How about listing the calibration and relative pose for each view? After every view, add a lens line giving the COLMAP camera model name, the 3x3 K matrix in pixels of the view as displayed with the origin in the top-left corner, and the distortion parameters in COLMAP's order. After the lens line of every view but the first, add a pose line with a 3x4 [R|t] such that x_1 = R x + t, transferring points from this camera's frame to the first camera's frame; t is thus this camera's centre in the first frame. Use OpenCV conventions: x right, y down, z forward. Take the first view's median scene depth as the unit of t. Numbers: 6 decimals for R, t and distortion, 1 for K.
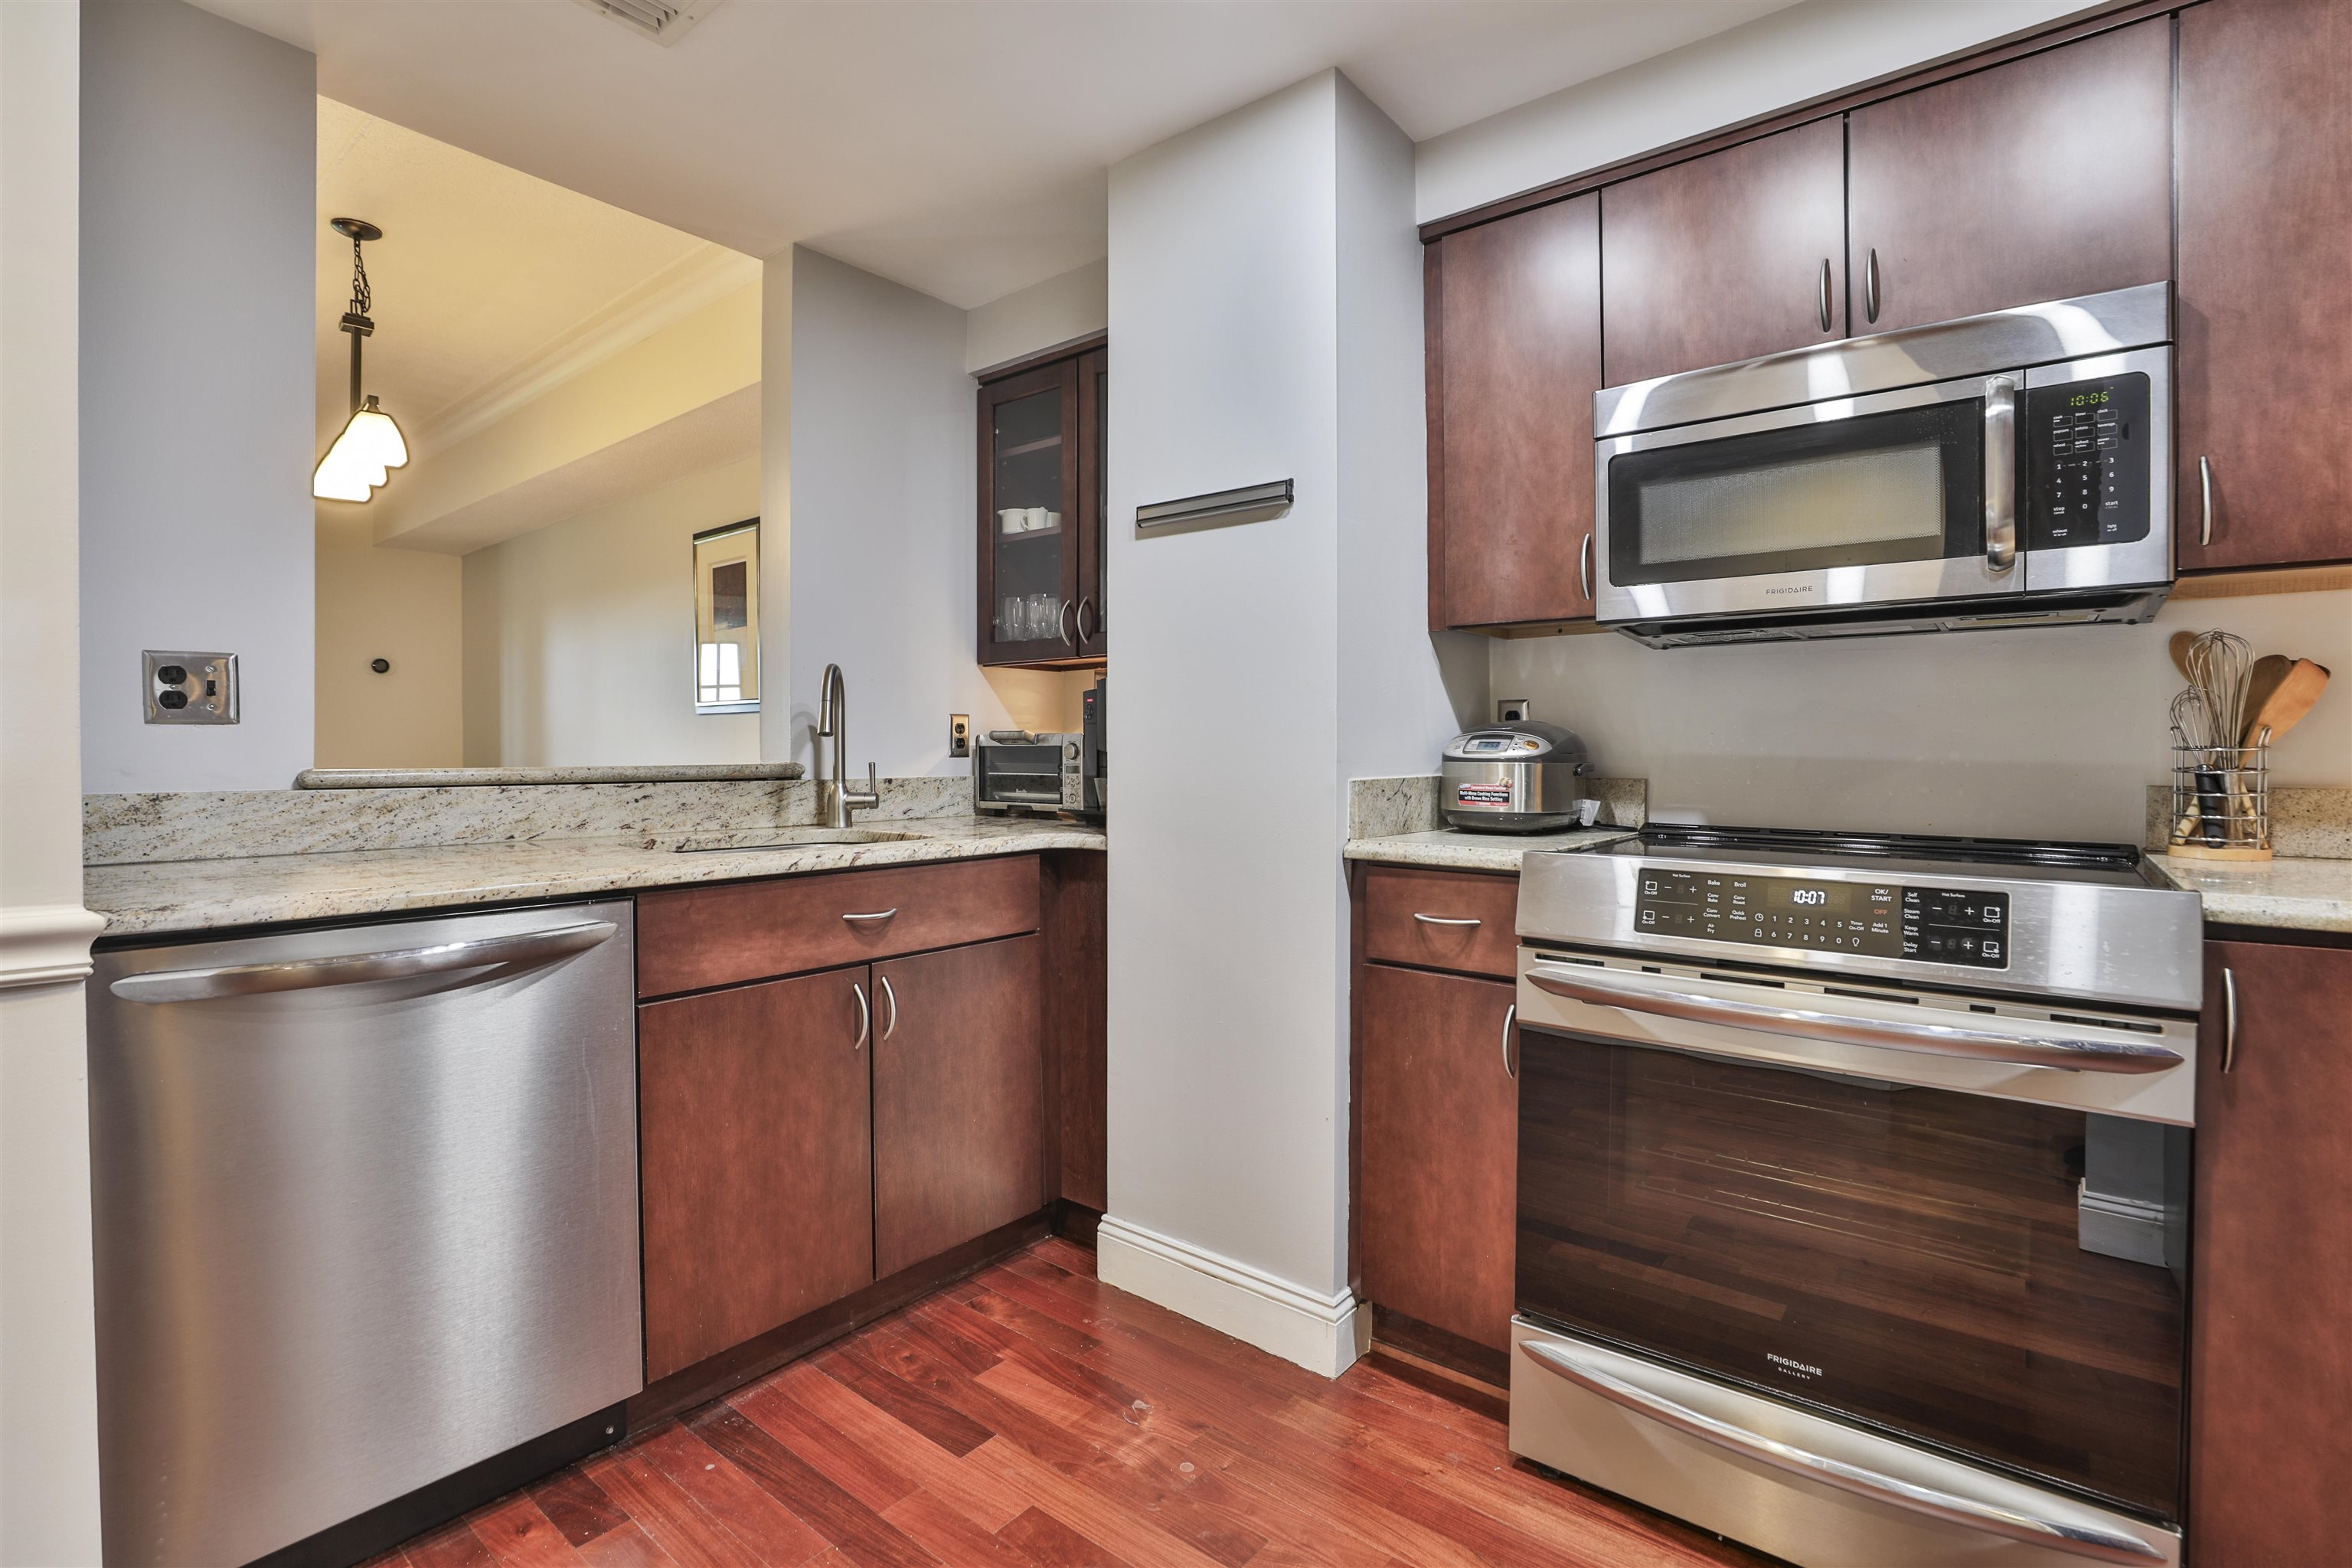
lens RADIAL K [[1098.3, 0, 1169.8], [0, 1098.3, 767.0], [0, 0, 1]] dist [-0.046047, 0.010762]
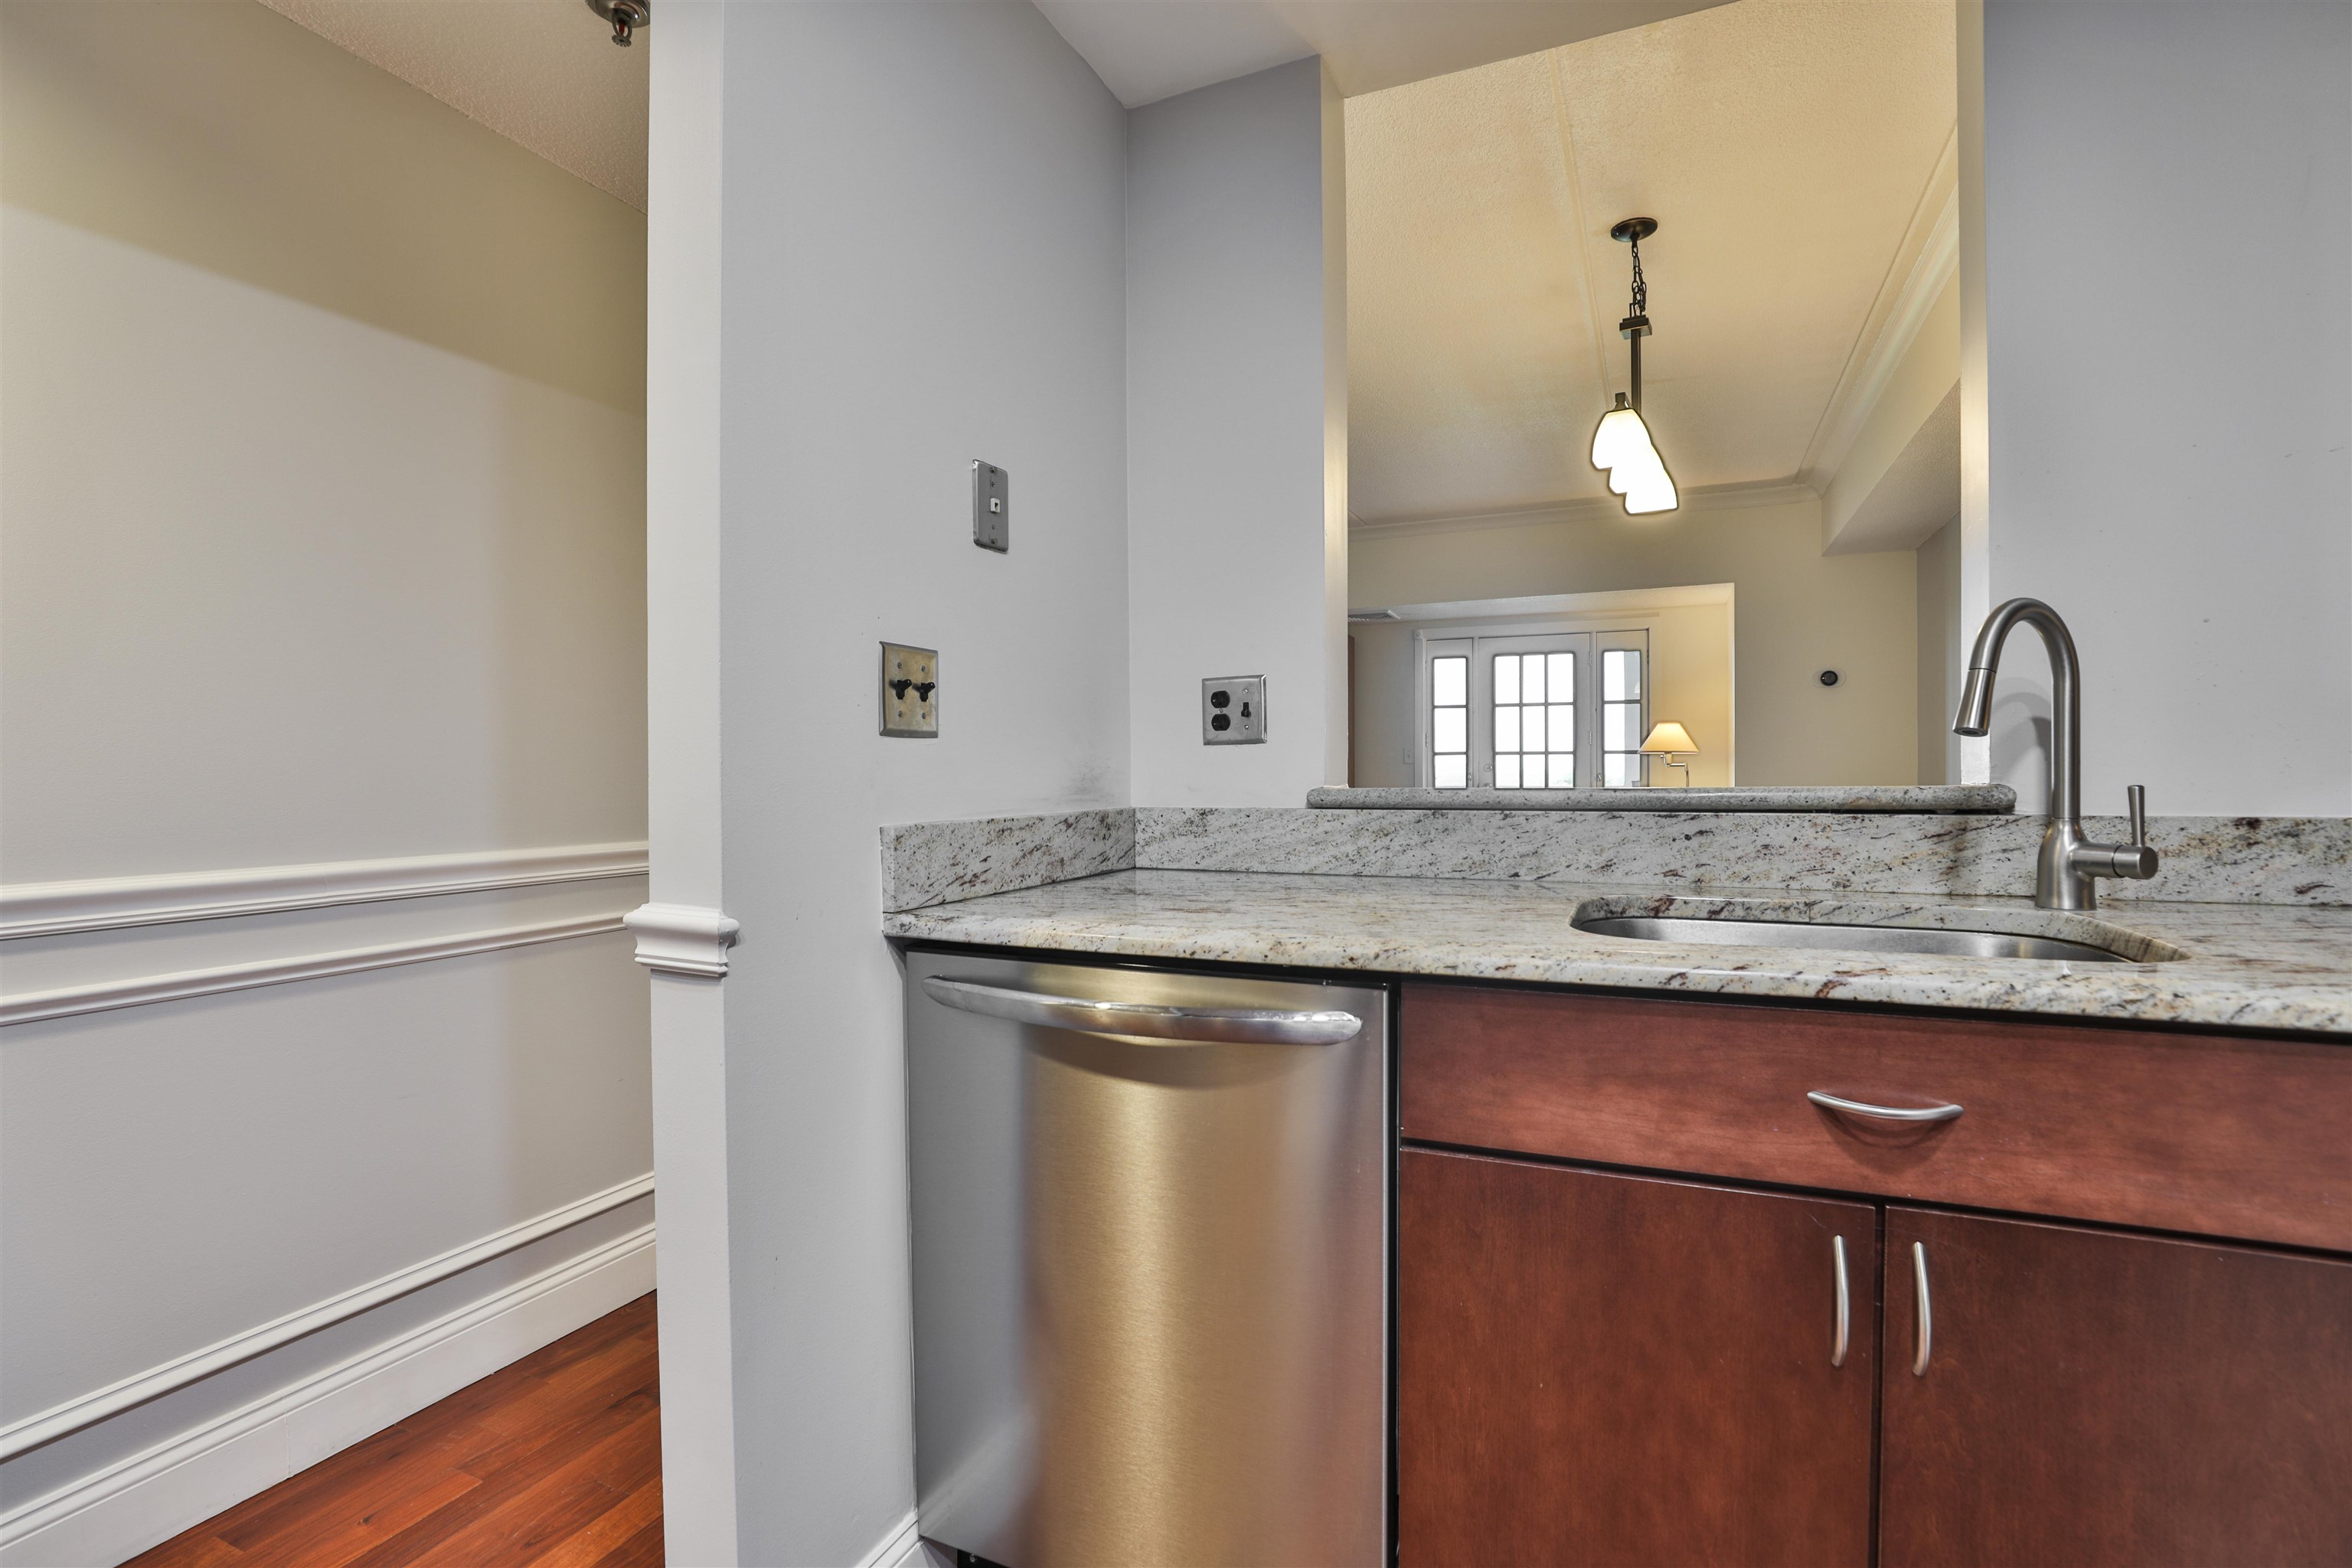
lens RADIAL K [[1061.9, 0, 1176.0], [0, 1061.9, 784.0], [0, 0, 1]] dist [-0.043884, 0.010770]
pose [[0.257992, 0.010097, -0.966094, 0.088768], [-0.005939, 0.999943, 0.008865, -0.008547], [0.966129, 0.003451, 0.258037, 0.596809]]
